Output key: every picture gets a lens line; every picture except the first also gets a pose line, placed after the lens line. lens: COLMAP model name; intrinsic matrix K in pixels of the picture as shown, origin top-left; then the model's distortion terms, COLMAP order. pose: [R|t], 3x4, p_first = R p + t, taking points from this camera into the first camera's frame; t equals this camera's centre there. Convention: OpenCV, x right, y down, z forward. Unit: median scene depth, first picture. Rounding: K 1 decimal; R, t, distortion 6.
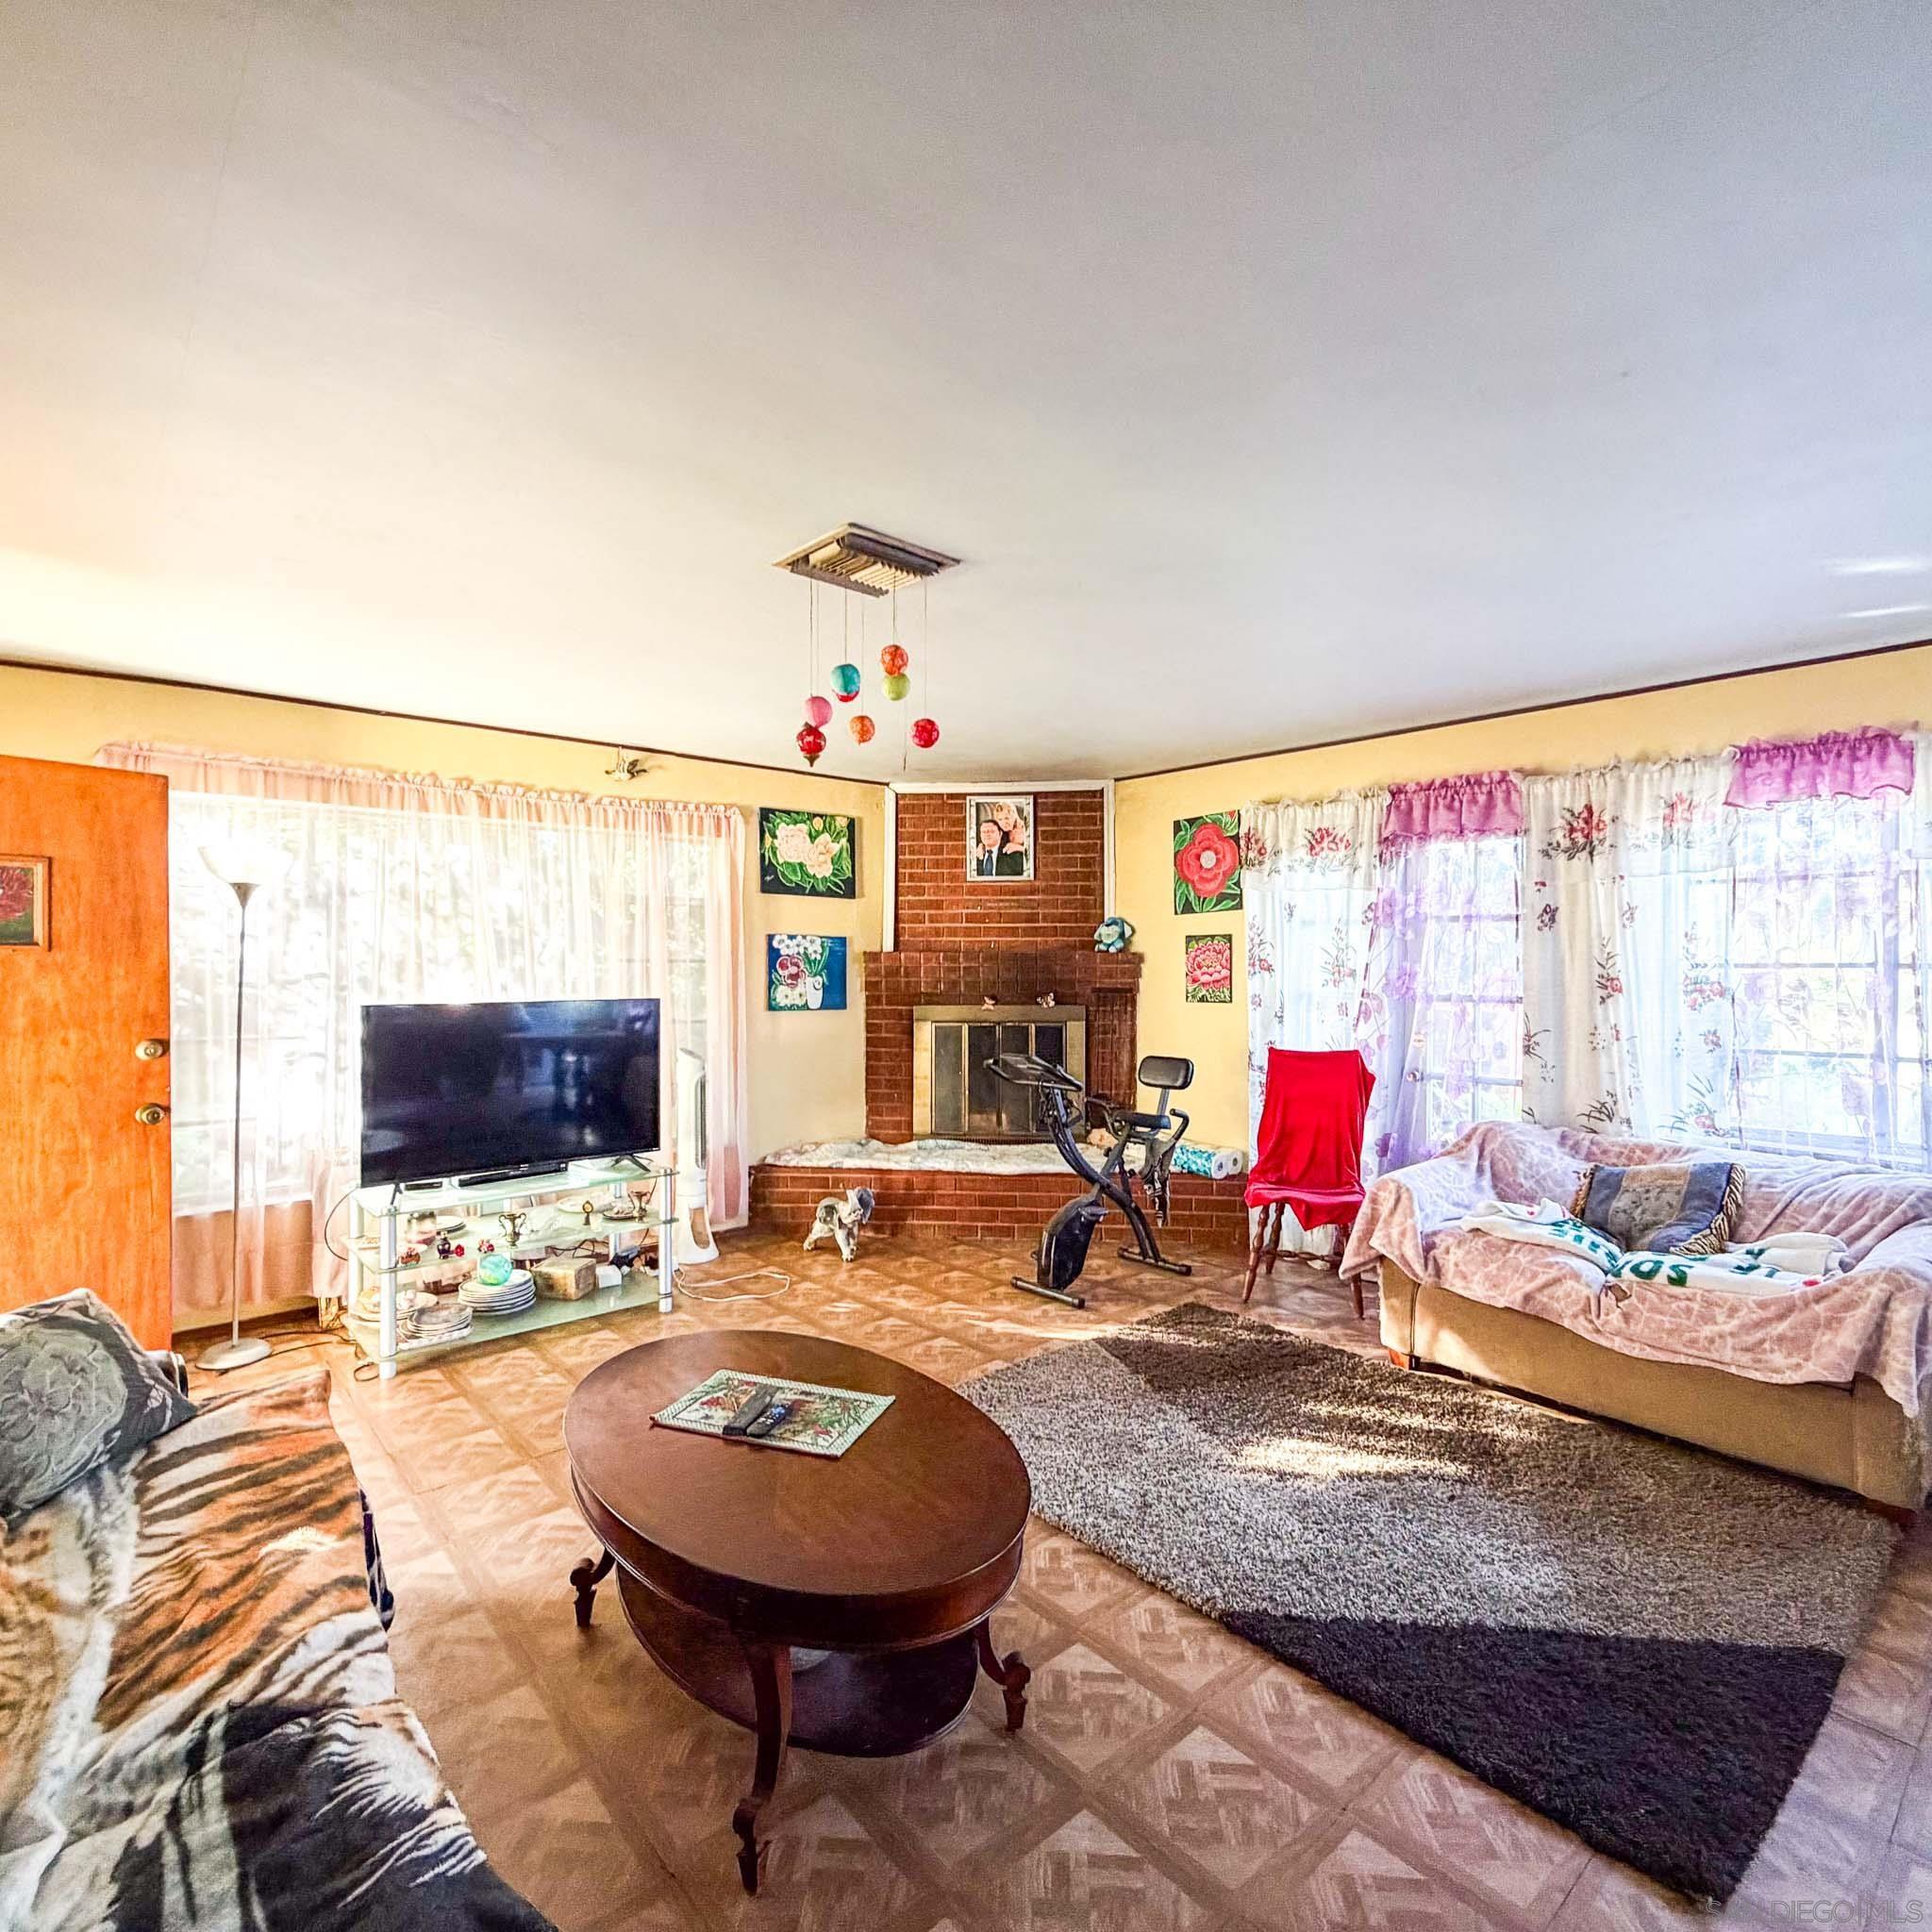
lens RADIAL K [[1043.9, 0, 950.7], [0, 1043.9, 962.8], [0, 0, 1]] dist [0.011416, -0.002474]
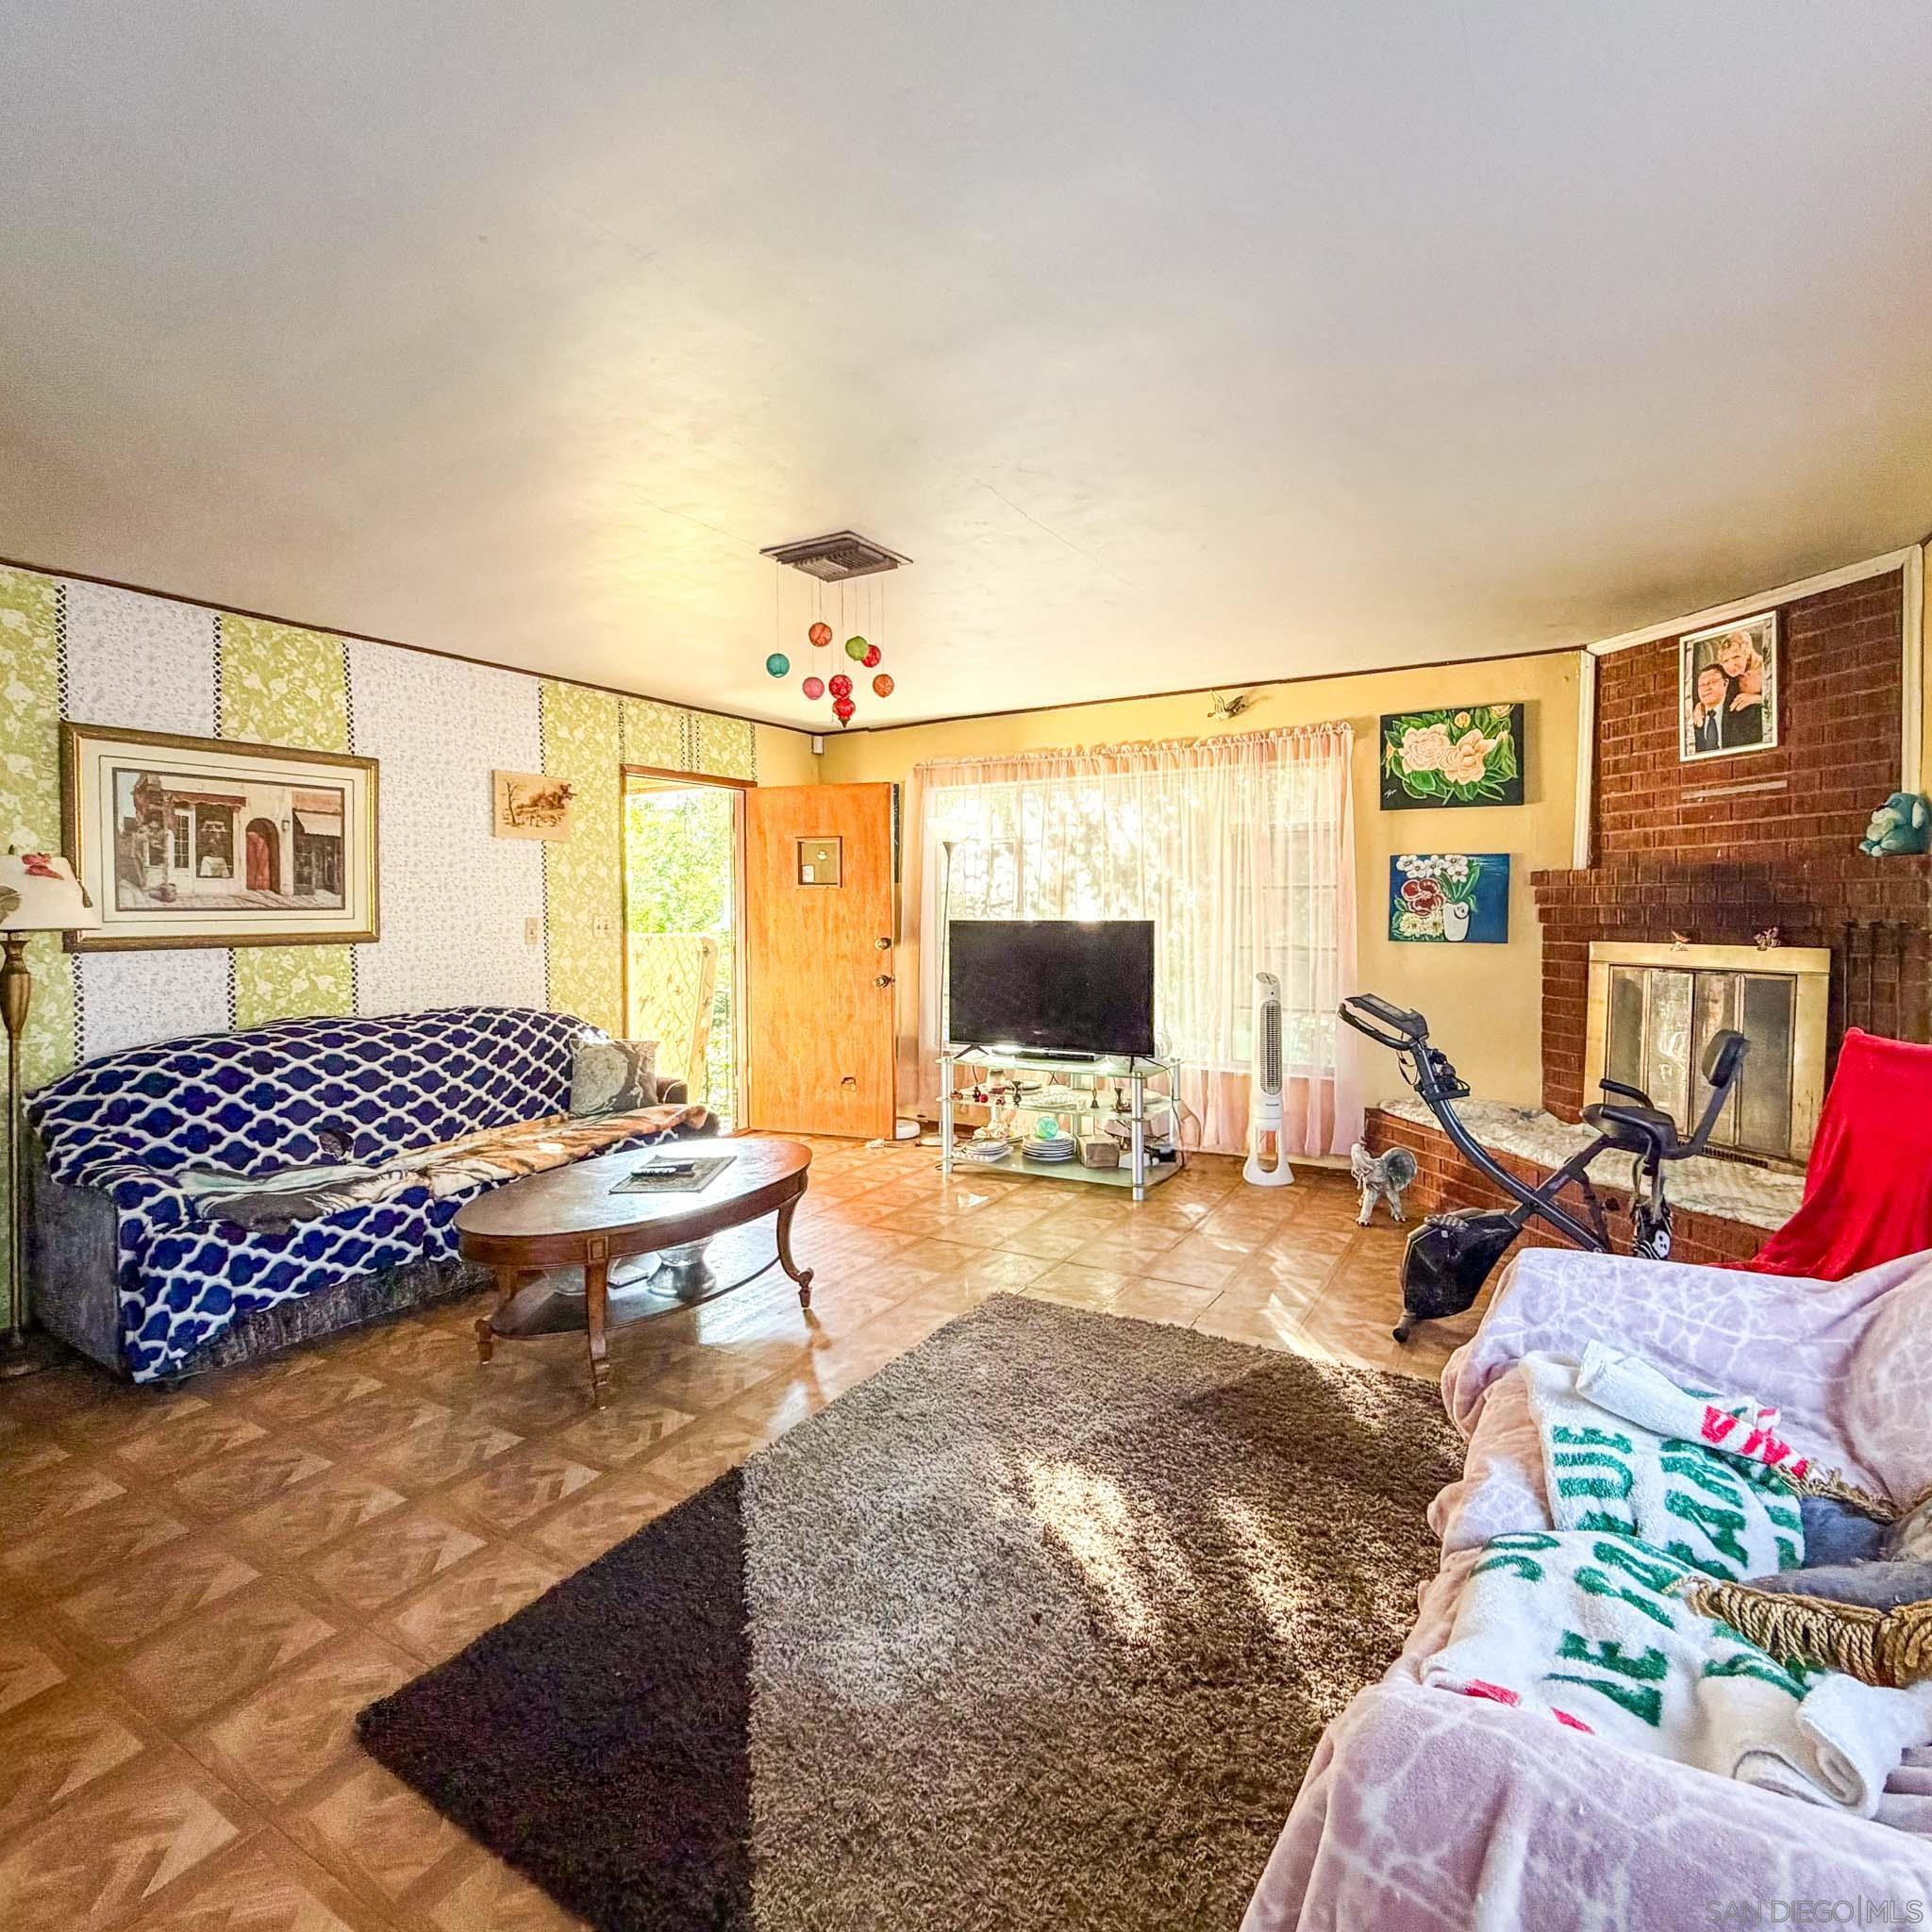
lens RADIAL K [[1043.9, 0, 975.1], [0, 1043.9, 922.2], [0, 0, 1]] dist [0.011416, -0.002474]
pose [[0.323413, 0.010020, -0.946205, 0.562775], [0.004662, 0.999915, 0.012183, 0.017529], [0.946246, -0.008351, 0.323339, 0.369023]]
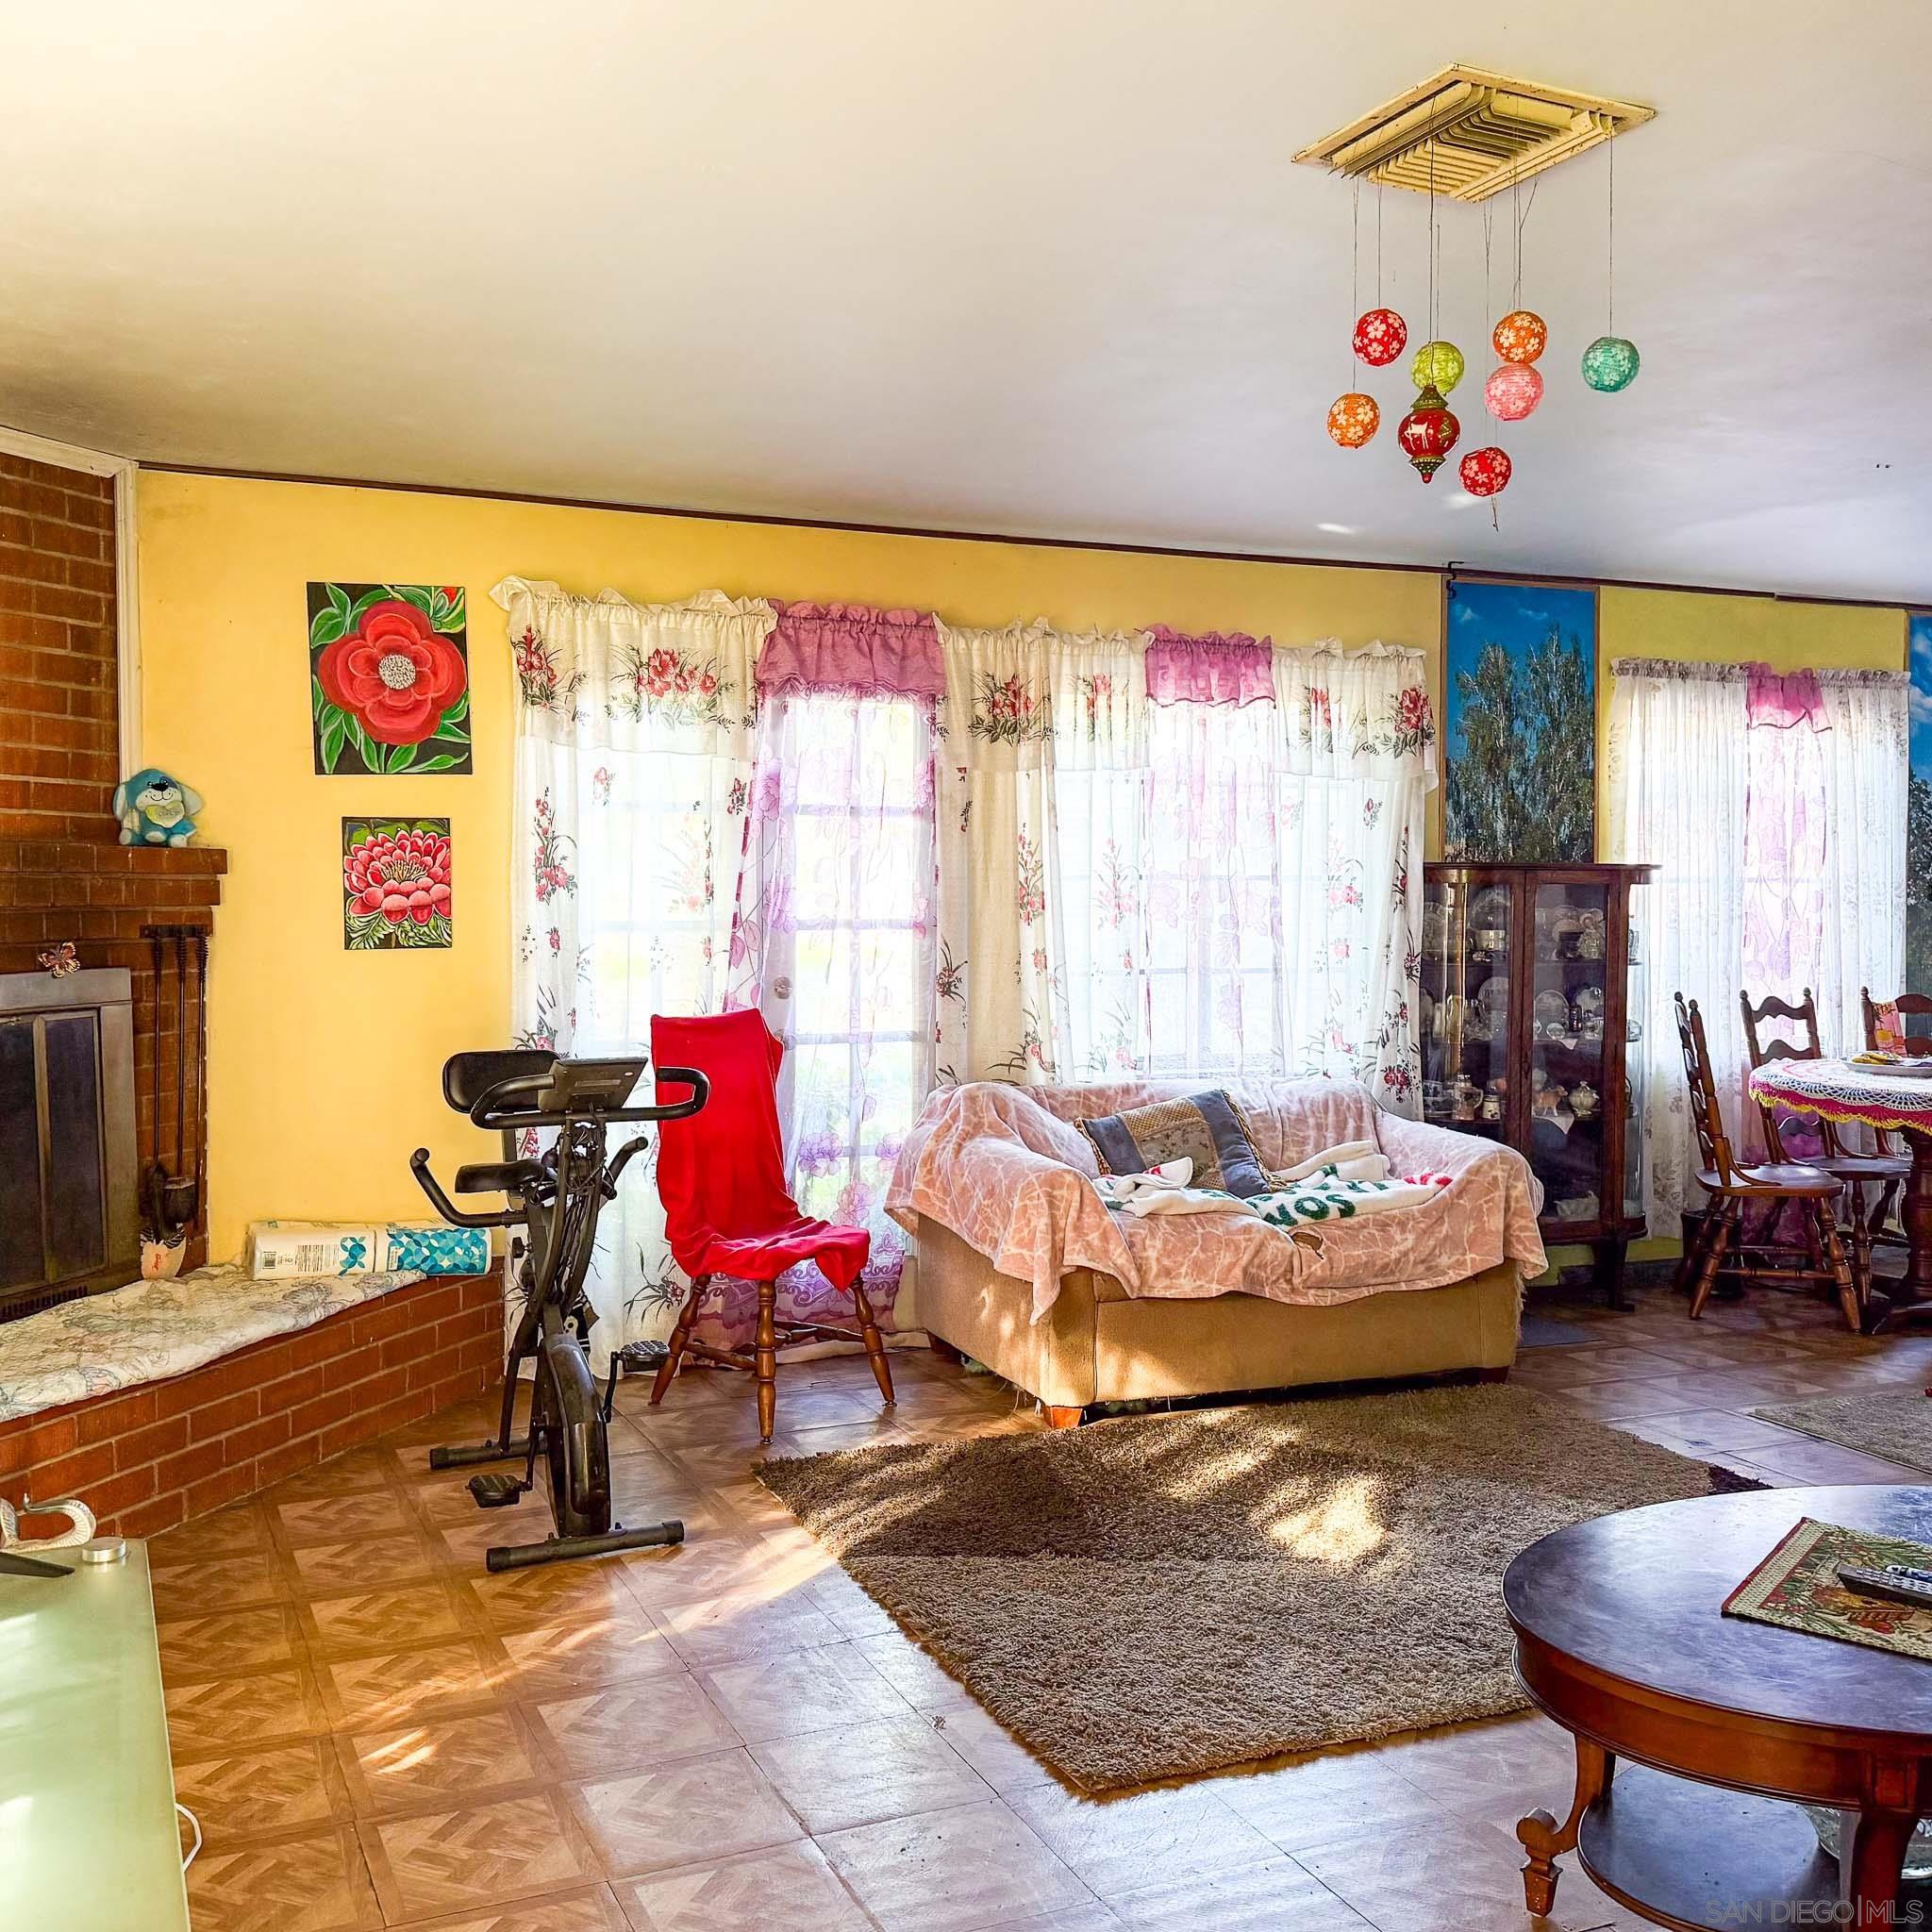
lens RADIAL K [[1850.8, 0, 850.0], [0, 1850.8, 921.1], [0, 0, 1]] dist [0.080367, 0.000000]
pose [[0.313850, -0.015833, 0.949341, -0.553213], [0.000974, 0.999866, 0.016353, 0.009271], [-0.949472, -0.004208, 0.313823, 0.489789]]
